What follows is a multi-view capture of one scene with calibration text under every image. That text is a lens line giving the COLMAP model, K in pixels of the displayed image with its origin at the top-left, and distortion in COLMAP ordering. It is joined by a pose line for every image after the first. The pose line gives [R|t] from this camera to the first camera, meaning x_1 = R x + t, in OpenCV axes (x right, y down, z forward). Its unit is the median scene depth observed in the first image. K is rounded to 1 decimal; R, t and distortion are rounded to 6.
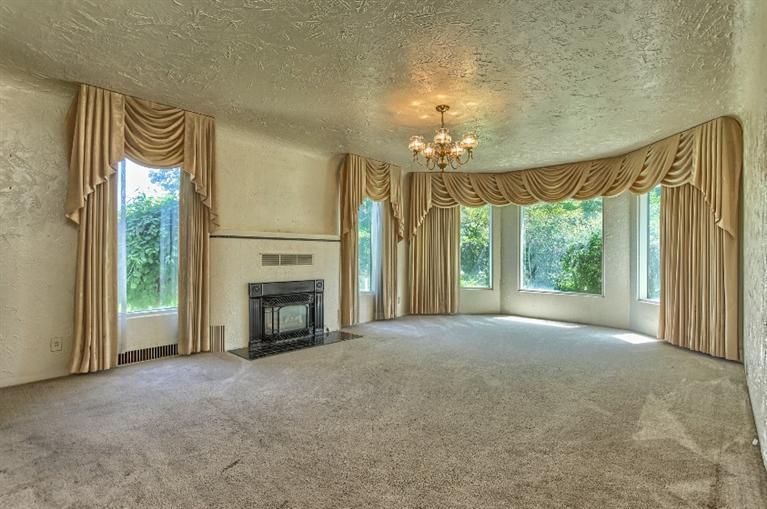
lens RADIAL K [[381.3, 0, 385.2], [0, 381.3, 249.4], [0, 0, 1]] dist [-0.040972, 0.027936]
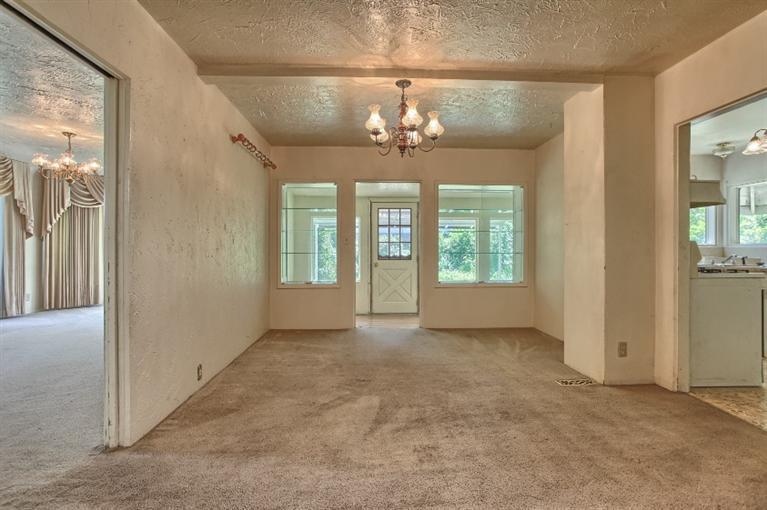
lens RADIAL K [[381.3, 0, 385.2], [0, 381.3, 249.9], [0, 0, 1]] dist [-0.040972, 0.027936]
pose [[0.711130, -0.008874, 0.703005, 0.010066], [-0.002344, 0.999885, 0.014993, -0.006740], [-0.703057, -0.012310, 0.711027, -0.370581]]
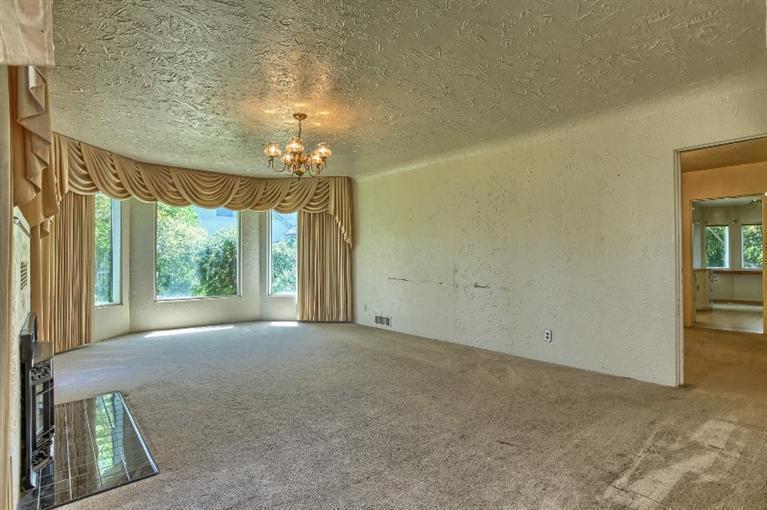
lens RADIAL K [[421.6, 0, 383.5], [0, 421.6, 255.0], [0, 0, 1]] dist [0.001423, -0.000089]
pose [[0.108435, 0.009607, 0.994057, -0.584660], [-0.004870, 0.999946, -0.009133, 0.007926], [-0.994092, -0.003851, 0.108476, 0.392563]]
